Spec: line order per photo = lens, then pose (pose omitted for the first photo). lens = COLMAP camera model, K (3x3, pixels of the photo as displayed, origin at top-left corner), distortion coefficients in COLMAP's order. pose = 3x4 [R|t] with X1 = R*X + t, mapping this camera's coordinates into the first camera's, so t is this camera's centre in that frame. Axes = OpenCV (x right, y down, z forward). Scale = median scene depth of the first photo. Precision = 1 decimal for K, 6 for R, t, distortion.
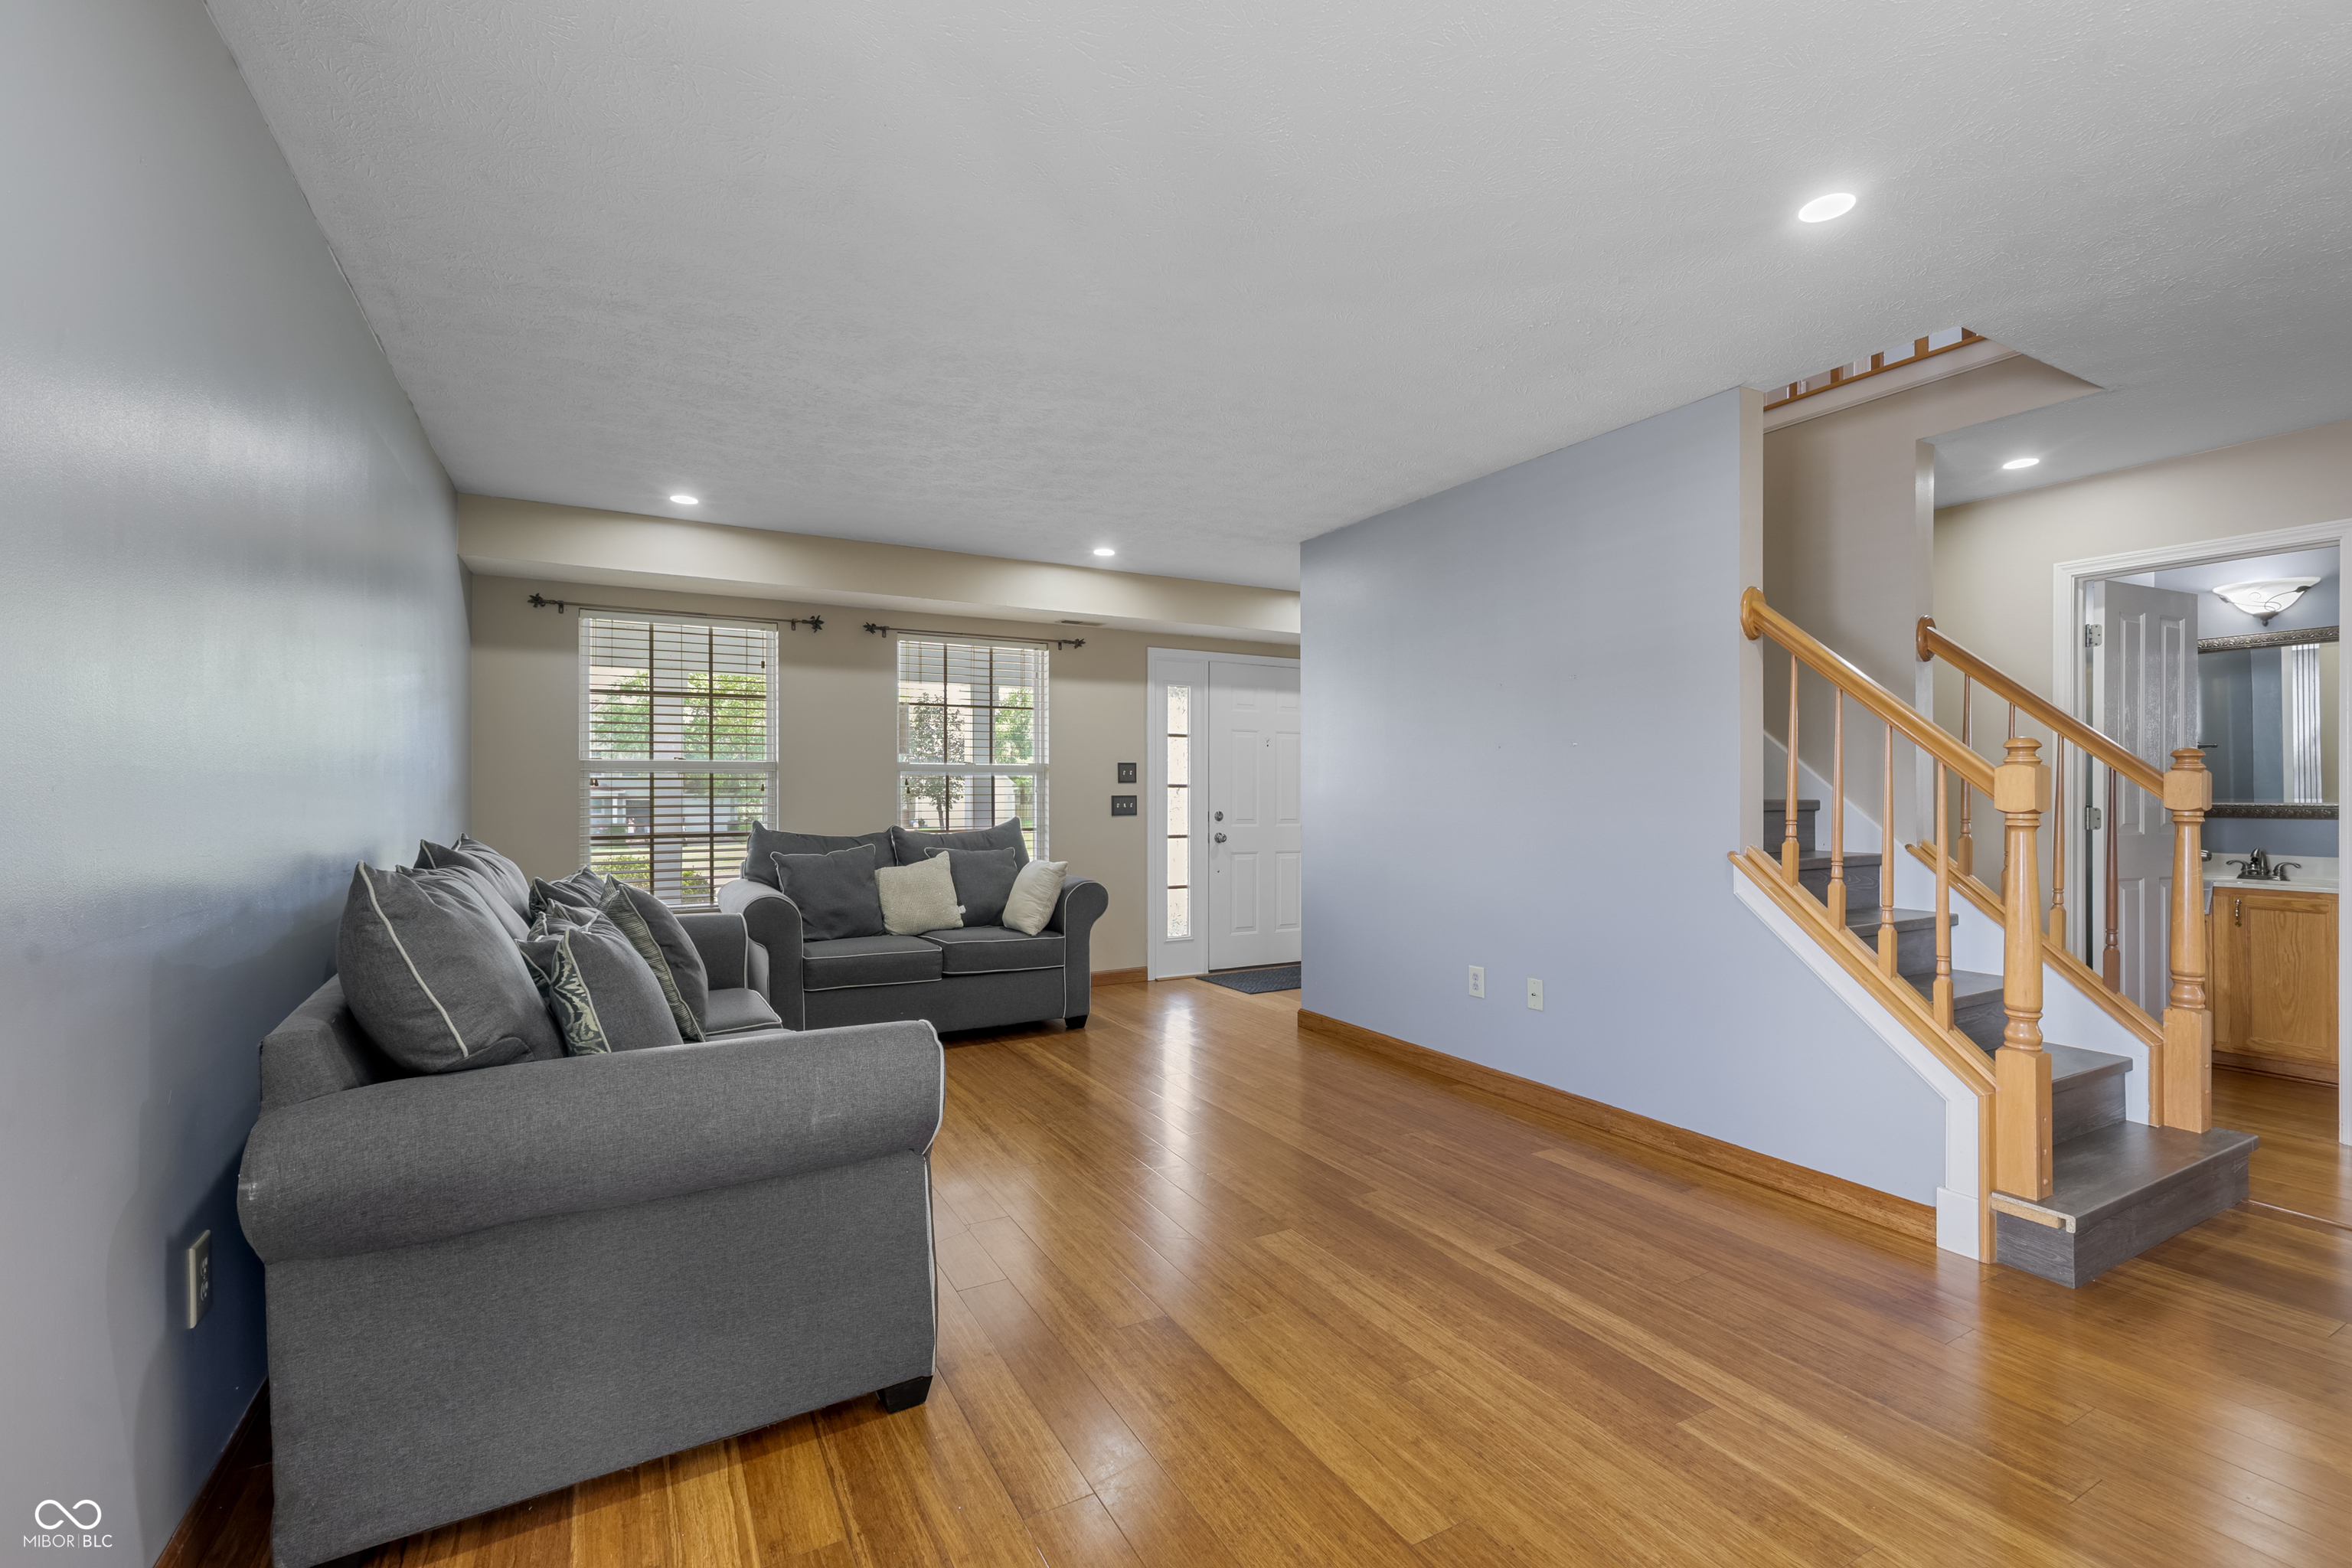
lens RADIAL K [[1024.5, 0, 1174.4], [0, 1024.5, 785.6], [0, 0, 1]] dist [0.009604, -0.000928]
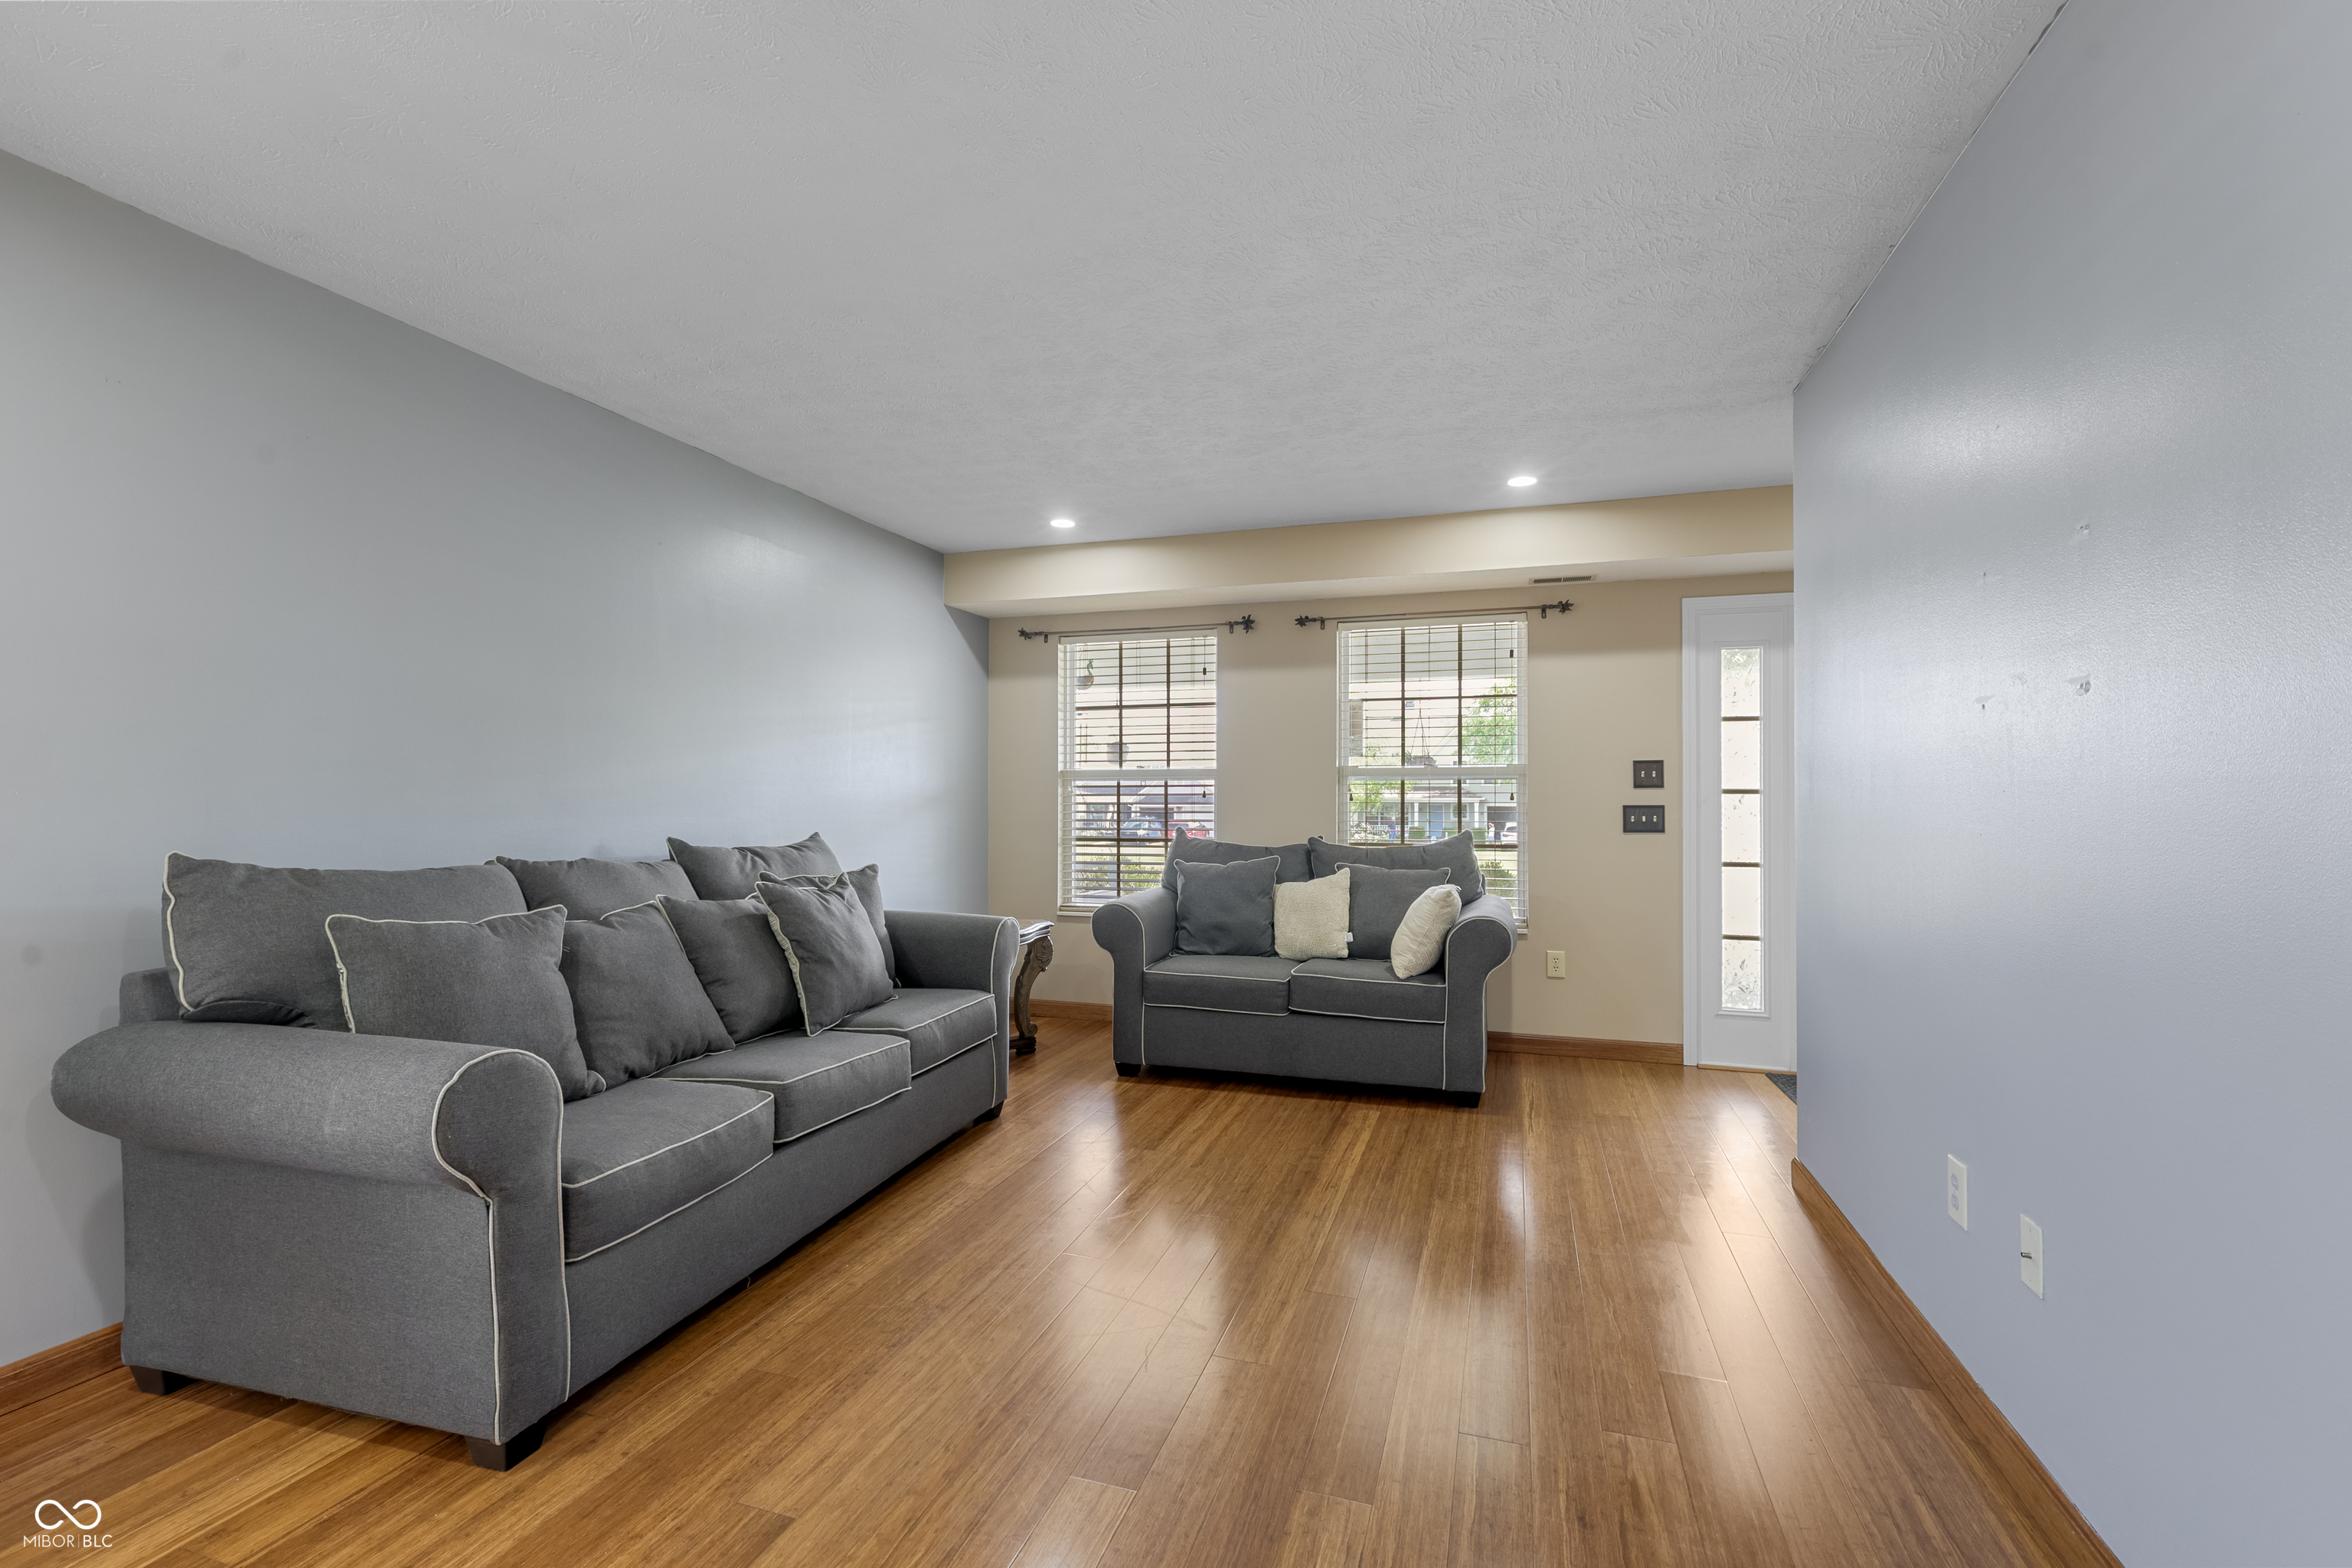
lens RADIAL K [[1024.5, 0, 1172.7], [0, 1024.5, 783.1], [0, 0, 1]] dist [0.009604, -0.000928]
pose [[0.678490, -0.007833, -0.734567, 0.326776], [0.002130, 0.999960, -0.008695, -0.000477], [0.734606, 0.004335, 0.678480, 0.316885]]
